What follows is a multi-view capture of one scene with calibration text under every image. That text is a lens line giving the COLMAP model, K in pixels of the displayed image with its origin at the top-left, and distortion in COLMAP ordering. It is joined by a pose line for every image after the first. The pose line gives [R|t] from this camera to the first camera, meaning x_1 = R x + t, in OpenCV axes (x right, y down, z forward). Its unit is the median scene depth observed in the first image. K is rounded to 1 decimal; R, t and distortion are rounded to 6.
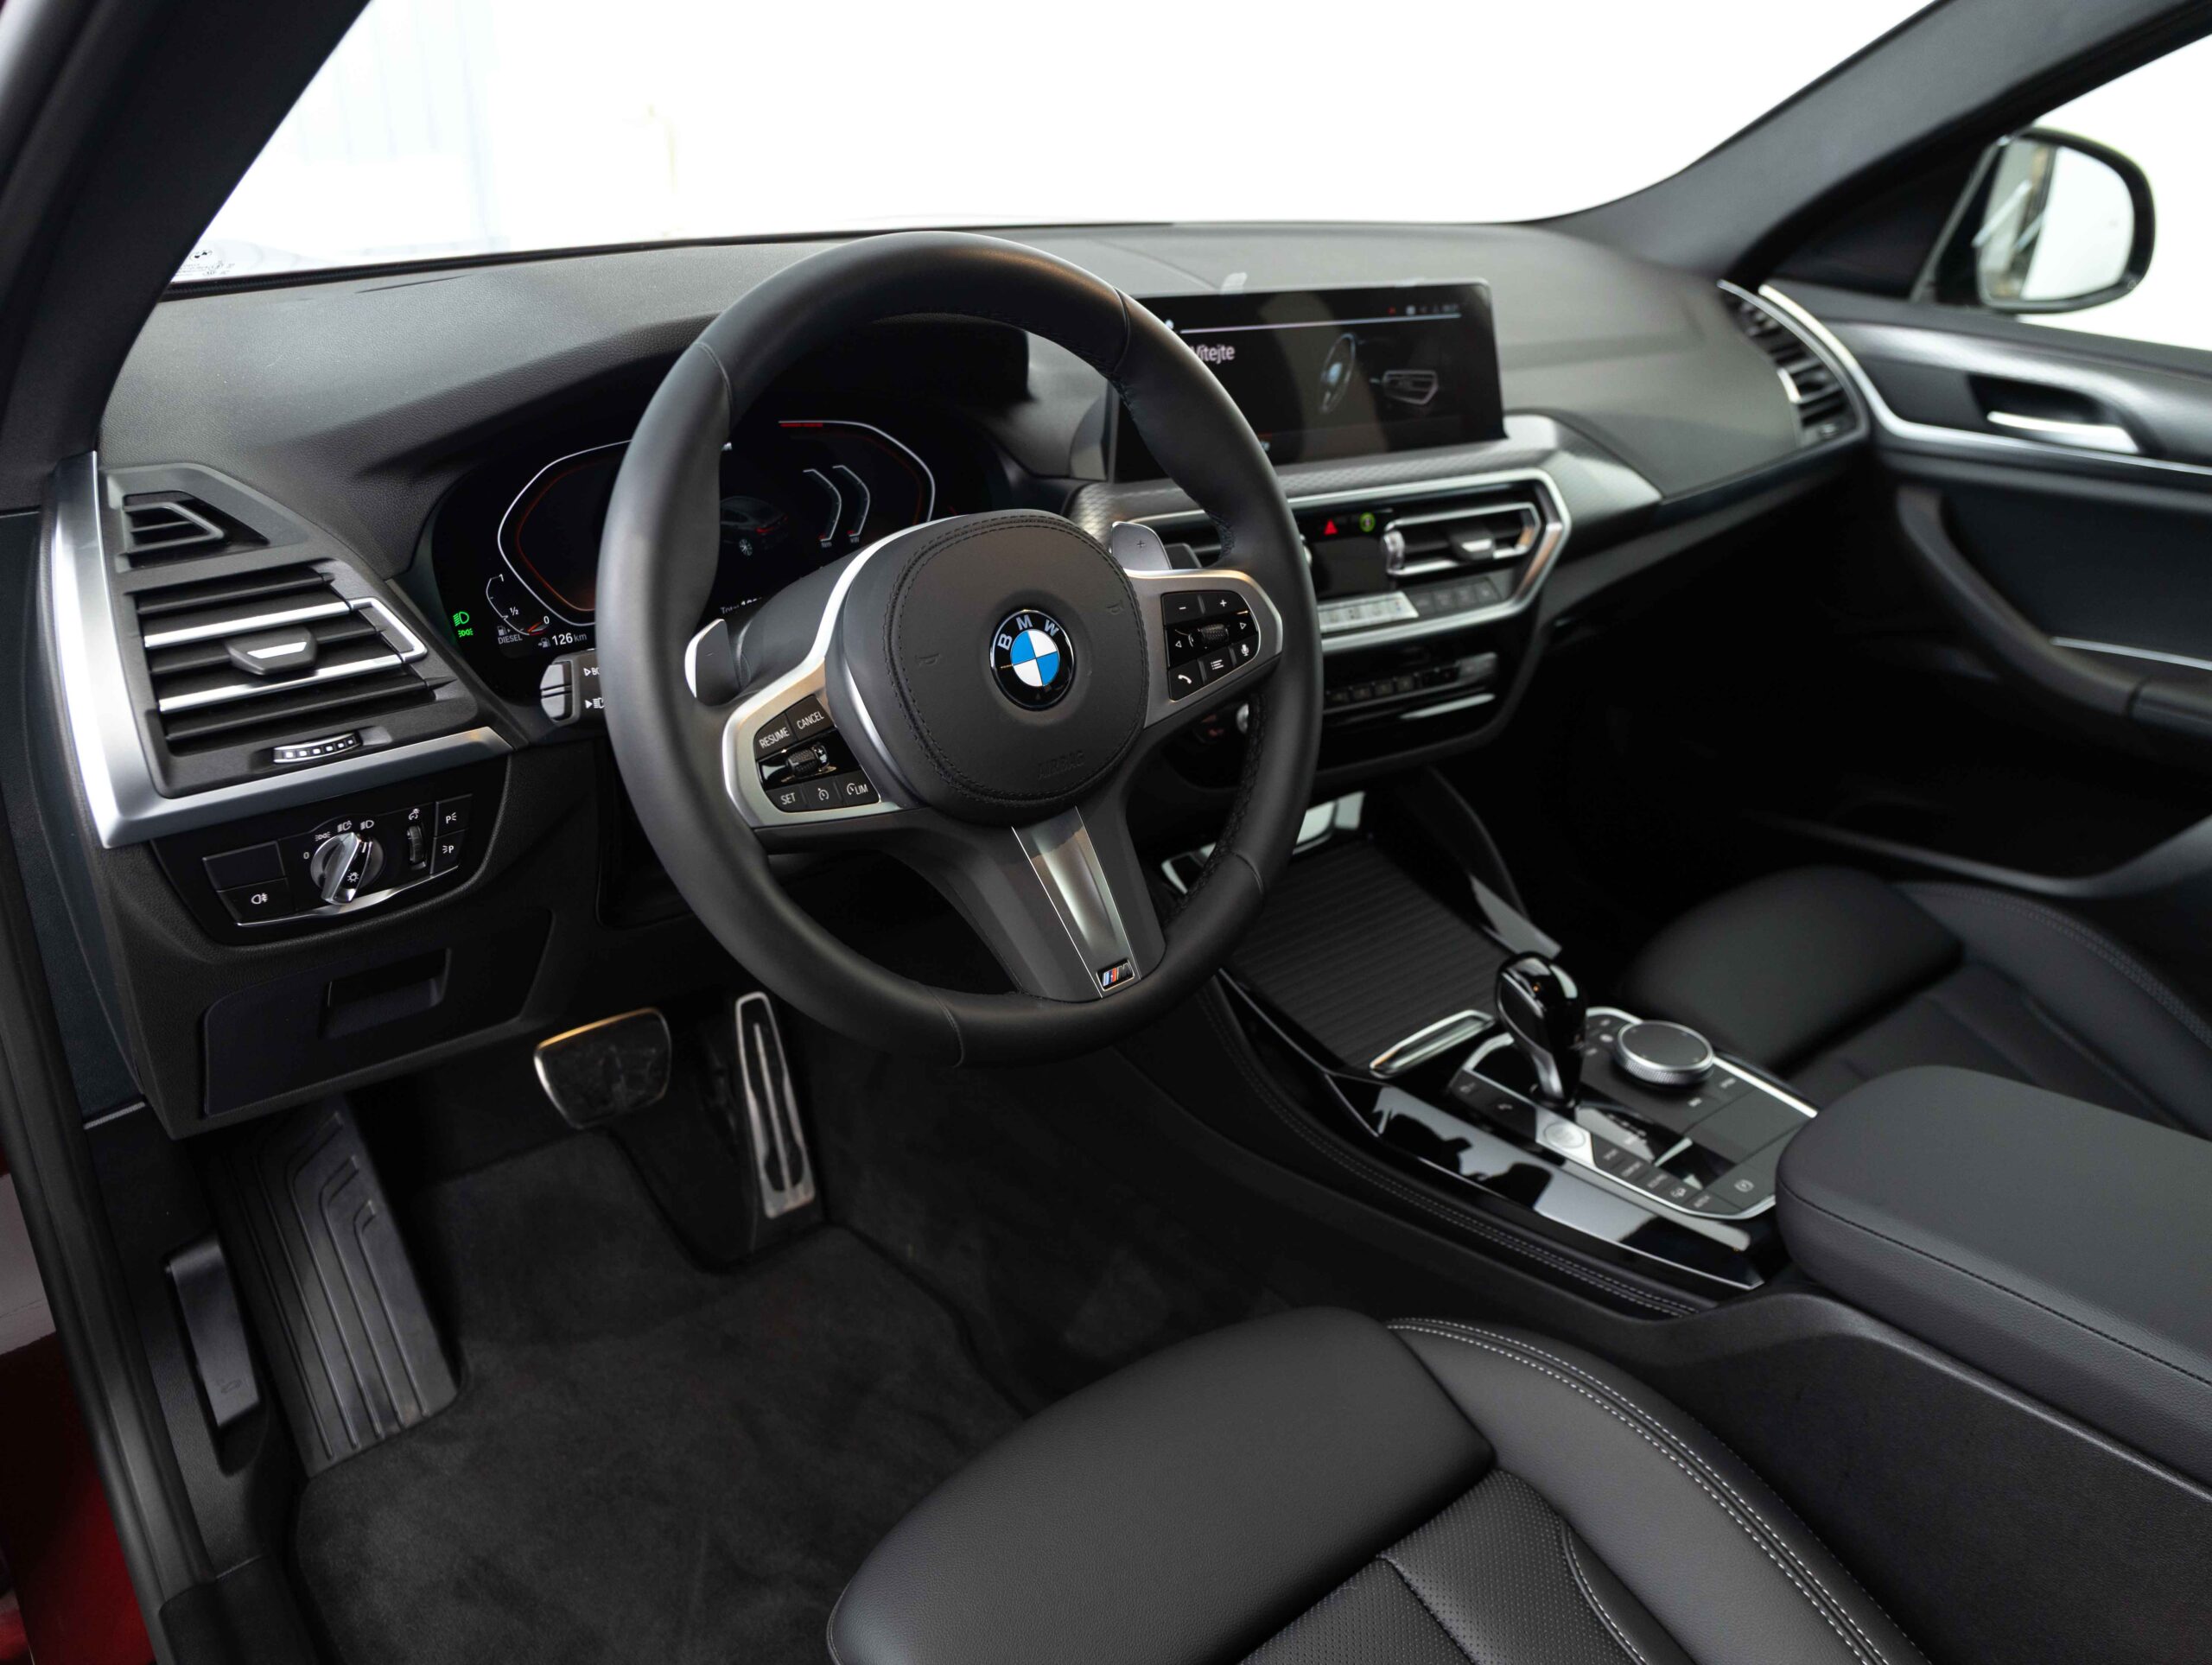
lens RADIAL K [[1542.8, 0, 1037.4], [0, 1542.8, 830.0], [0, 0, 1]] dist [0.004448, 0.001671]
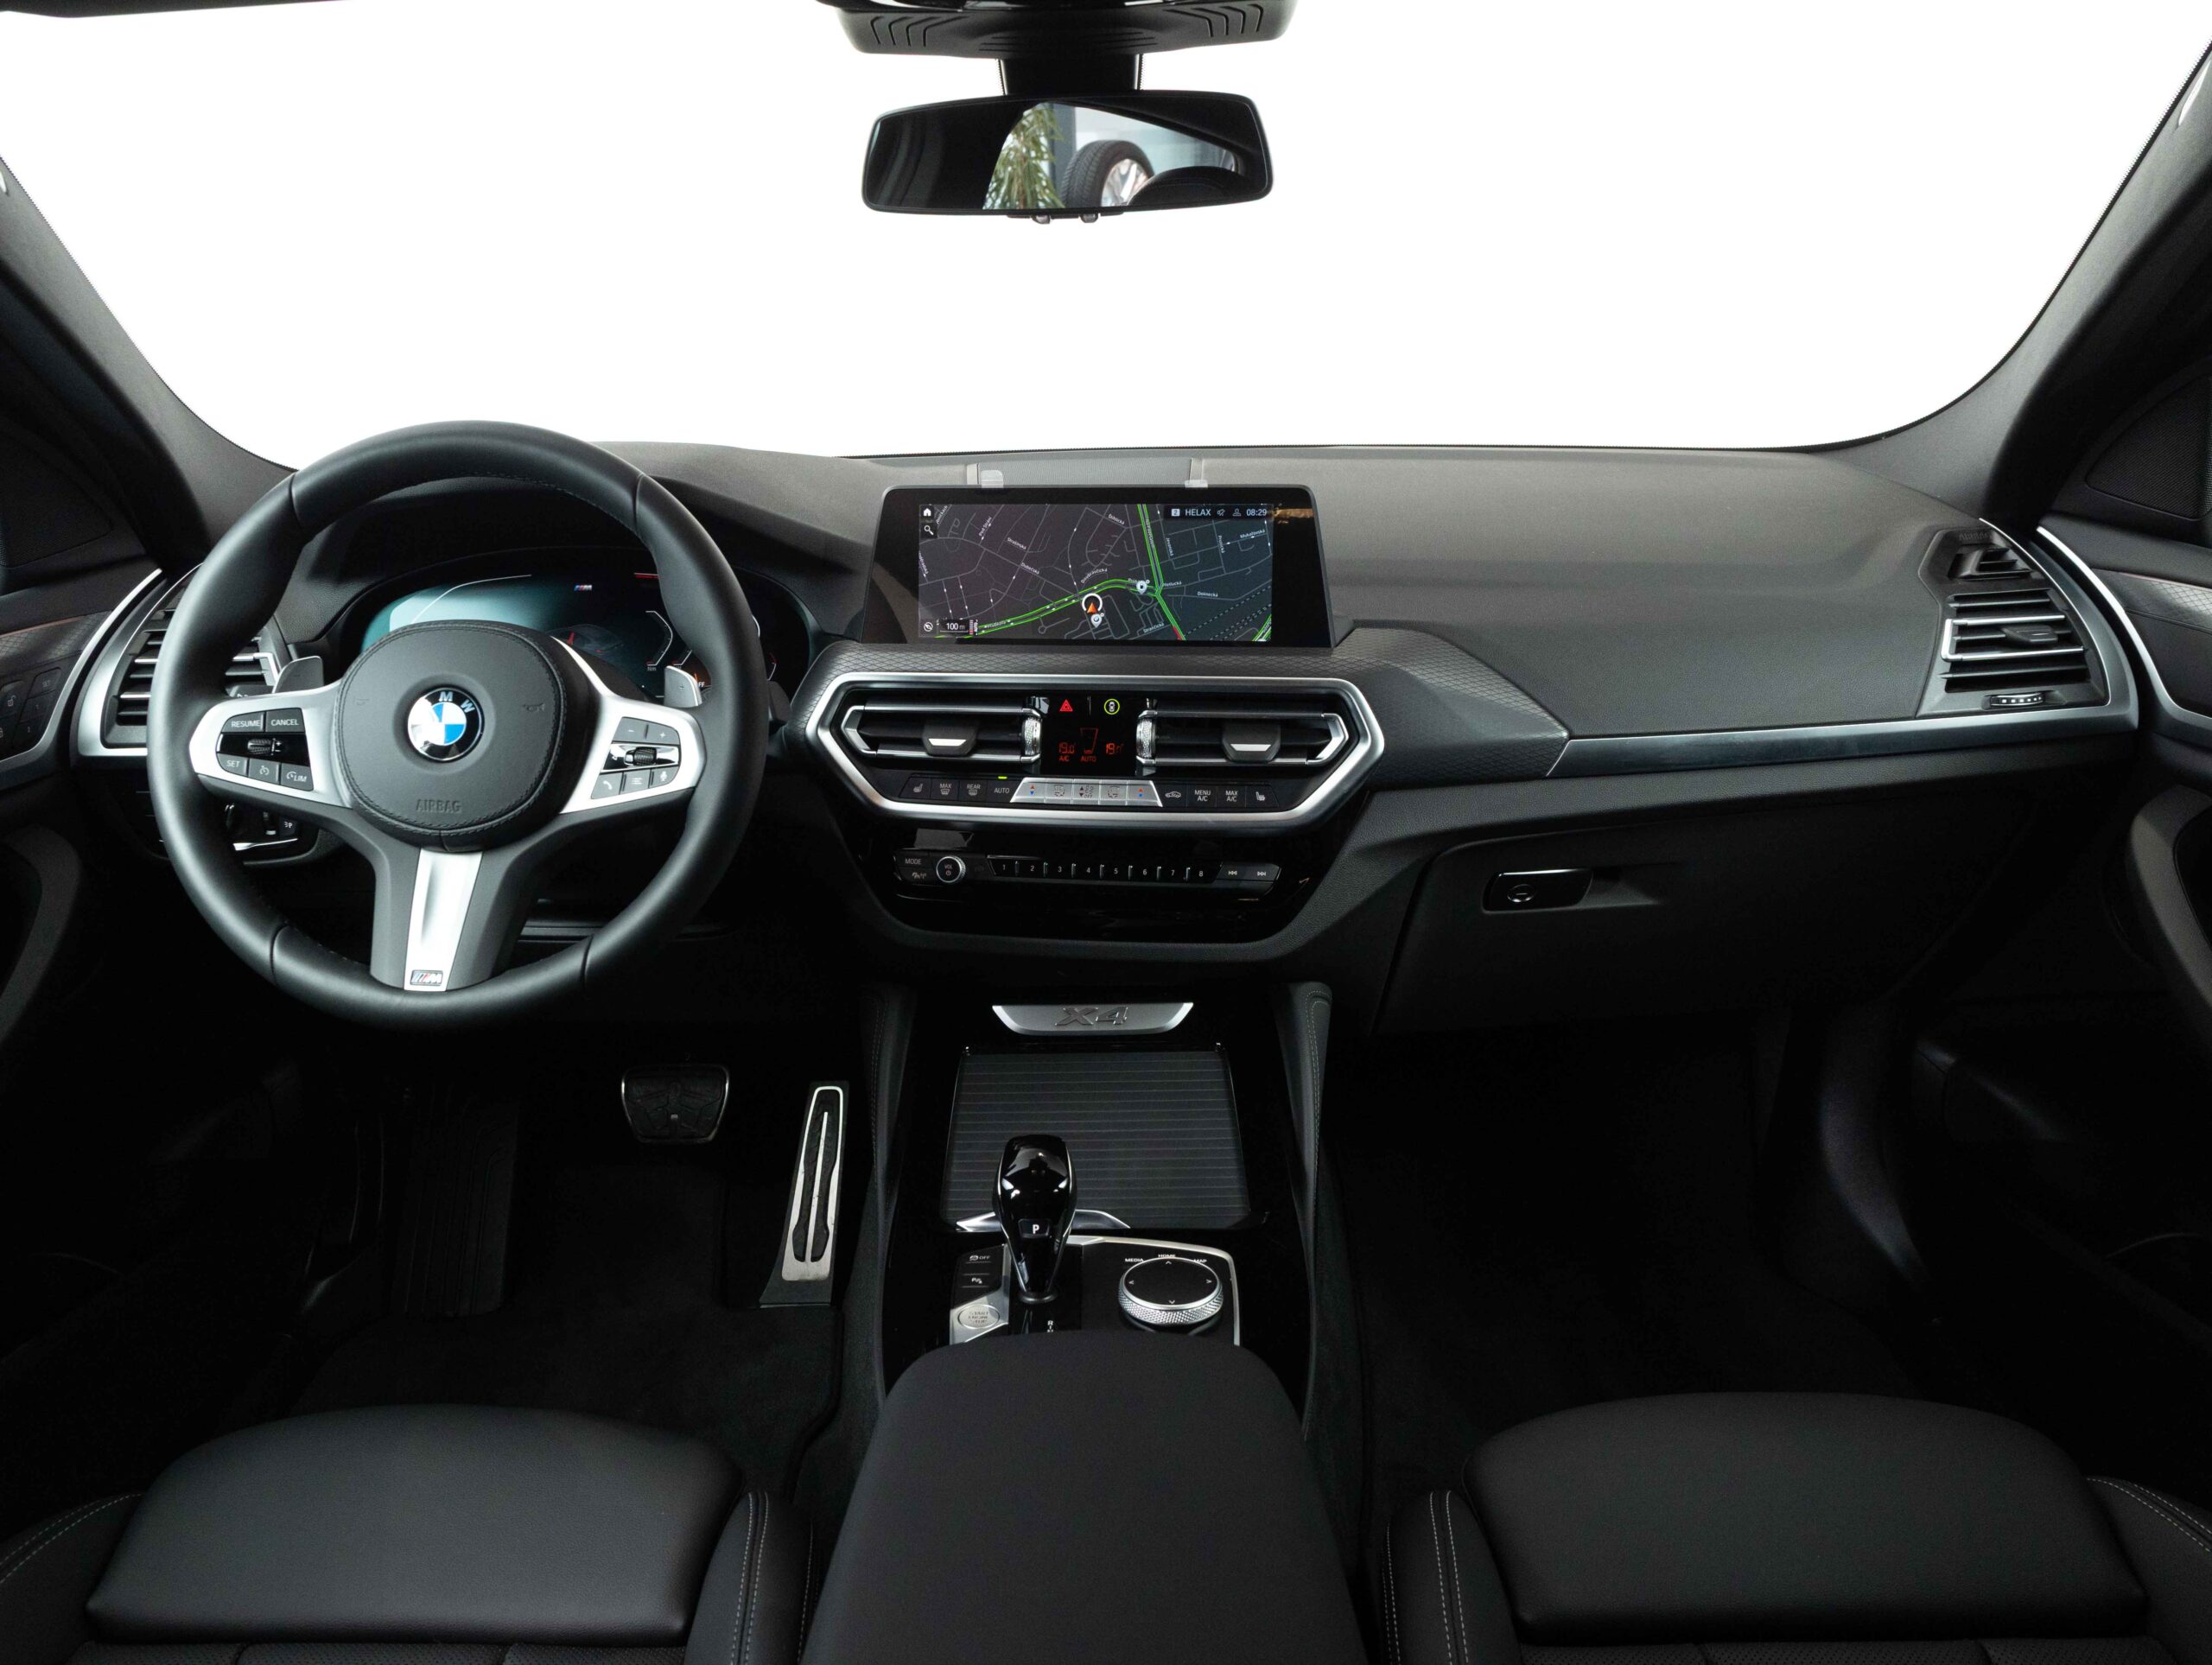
lens RADIAL K [[1634.1, 0, 1069.5], [0, 1634.1, 838.5], [0, 0, 1]] dist [-0.007835, -0.001538]
pose [[0.786286, 0.144709, -0.600678, 1.064311], [-0.237968, 0.968114, -0.078272, -0.027491], [0.570198, 0.204486, 0.795650, 0.165701]]
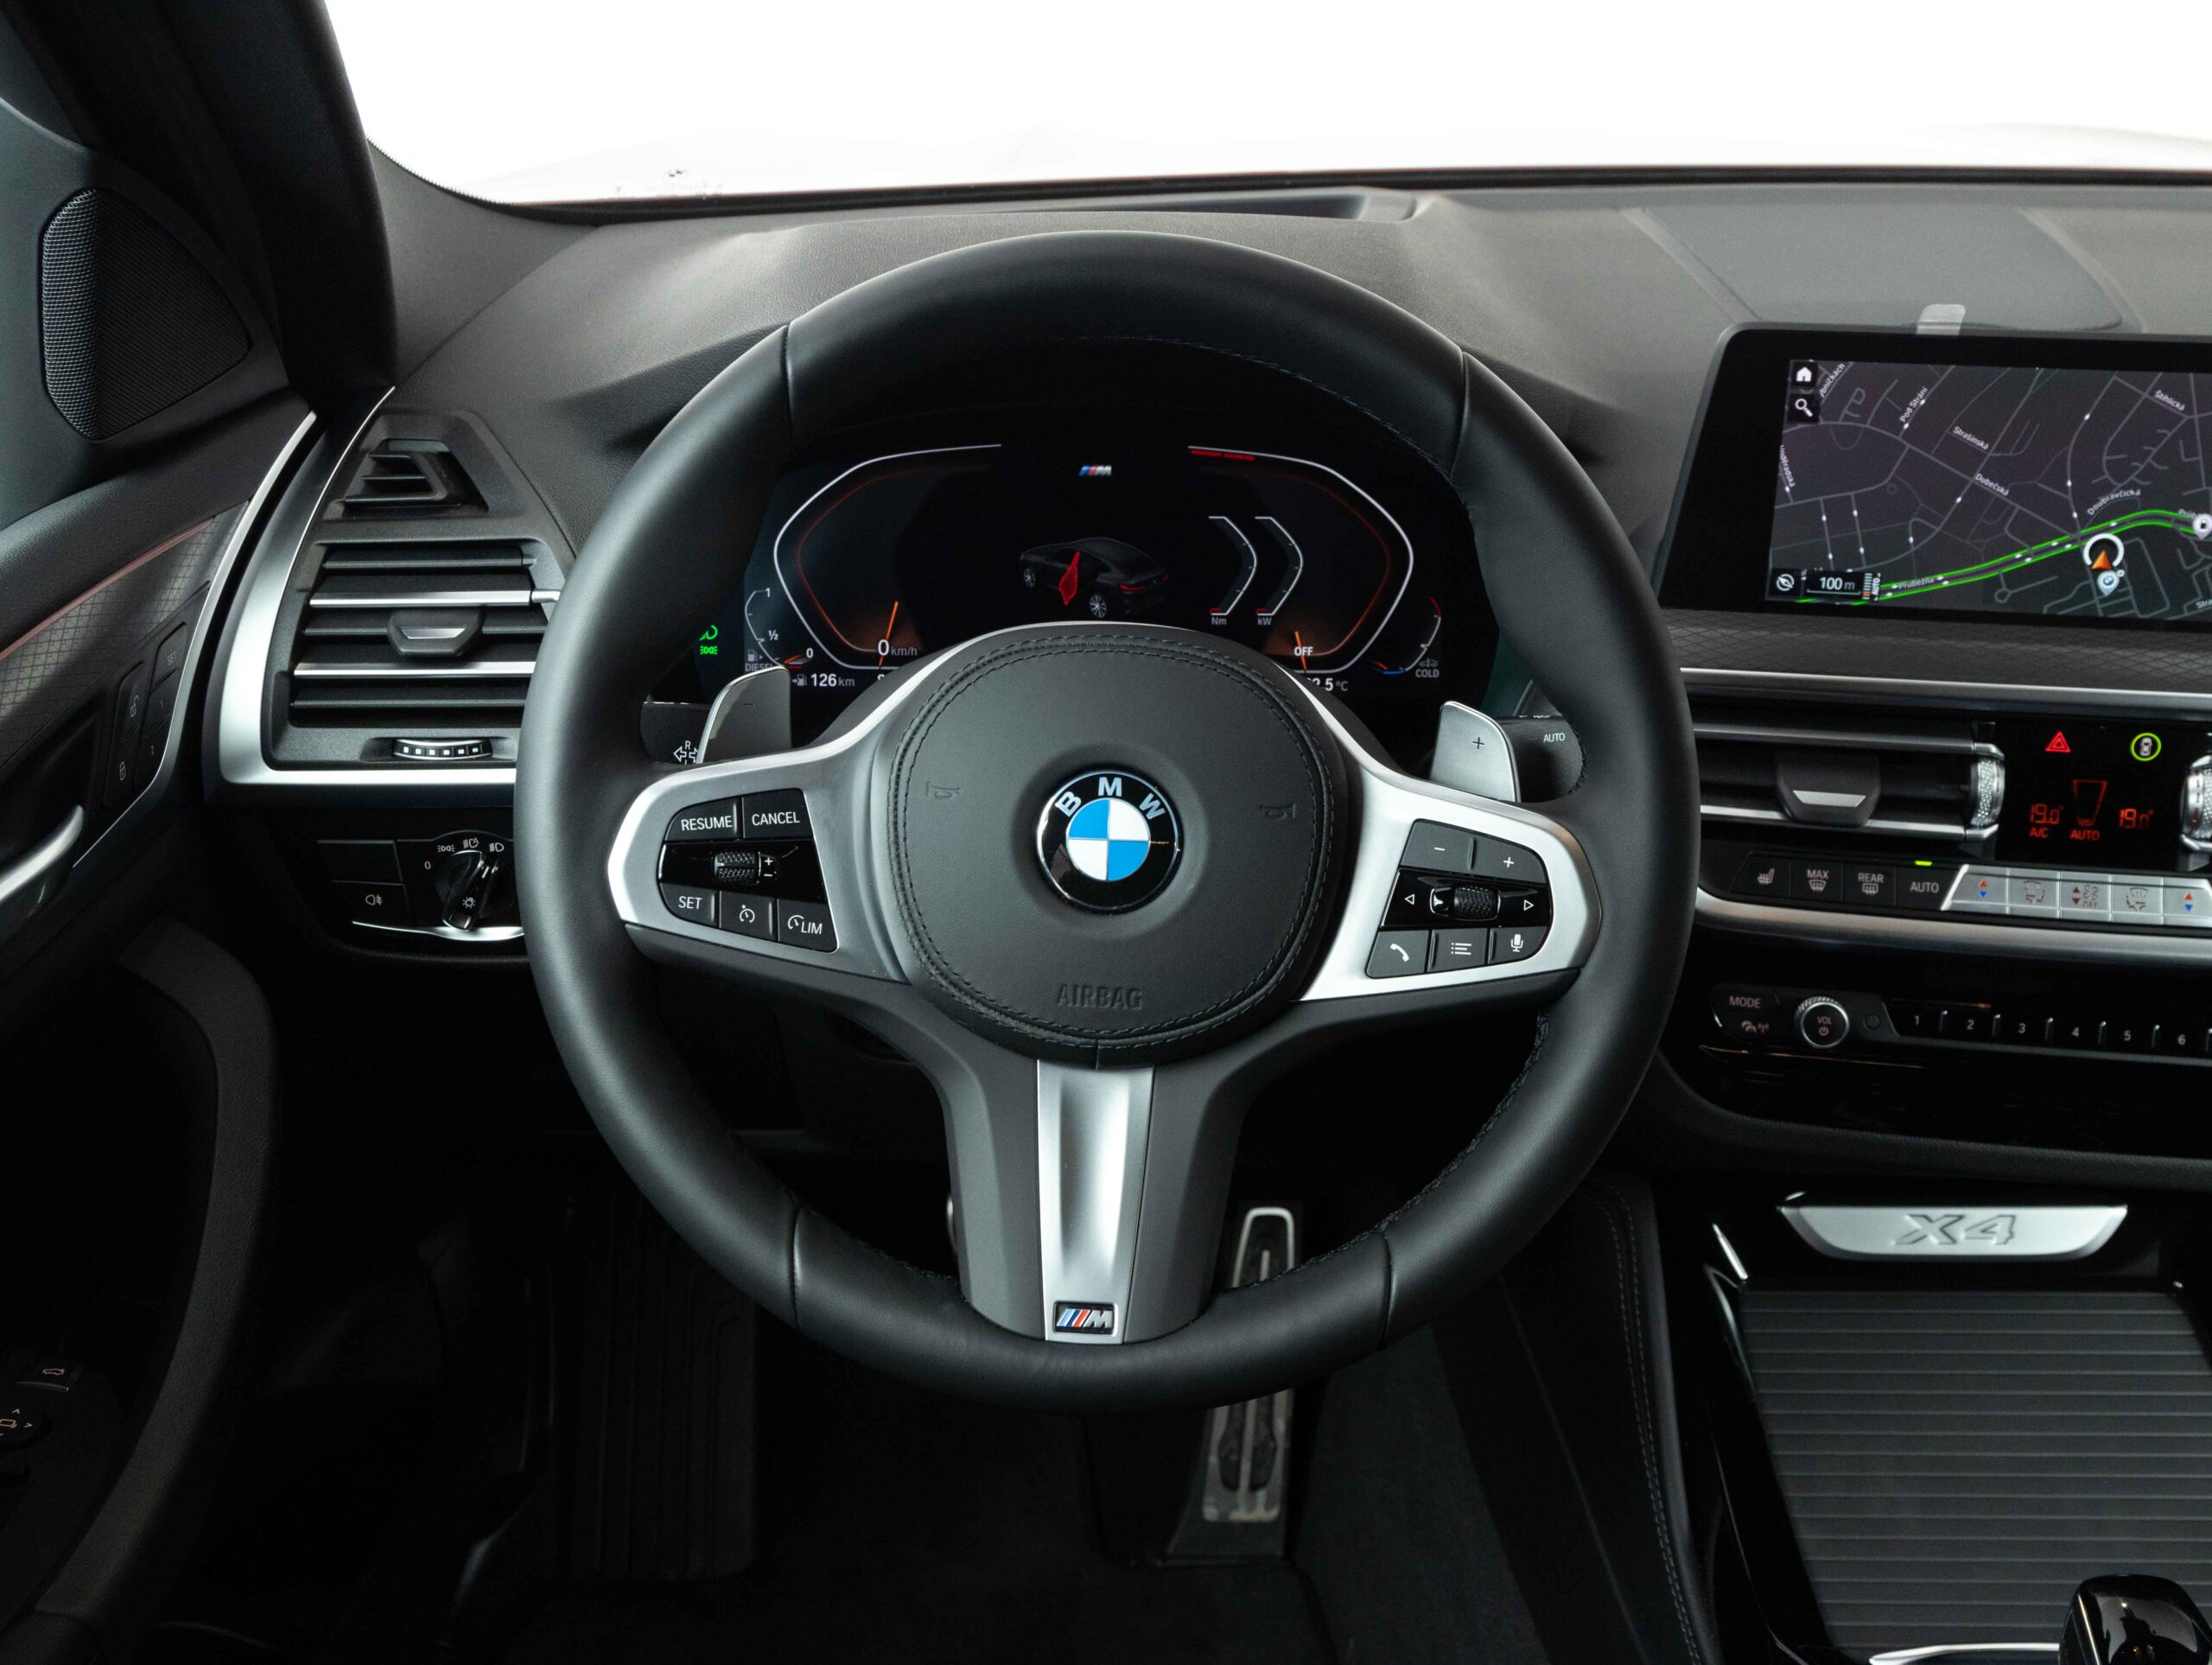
lens RADIAL K [[2277.9, 0, 1106.0], [0, 2277.9, 832.5], [0, 0, 1]] dist [0.014841, 0.039254]
pose [[0.802057, 0.230200, -0.551102, 0.470026], [-0.254111, 0.966580, 0.033923, -0.123450], [0.540493, 0.112833, 0.833748, 0.108125]]
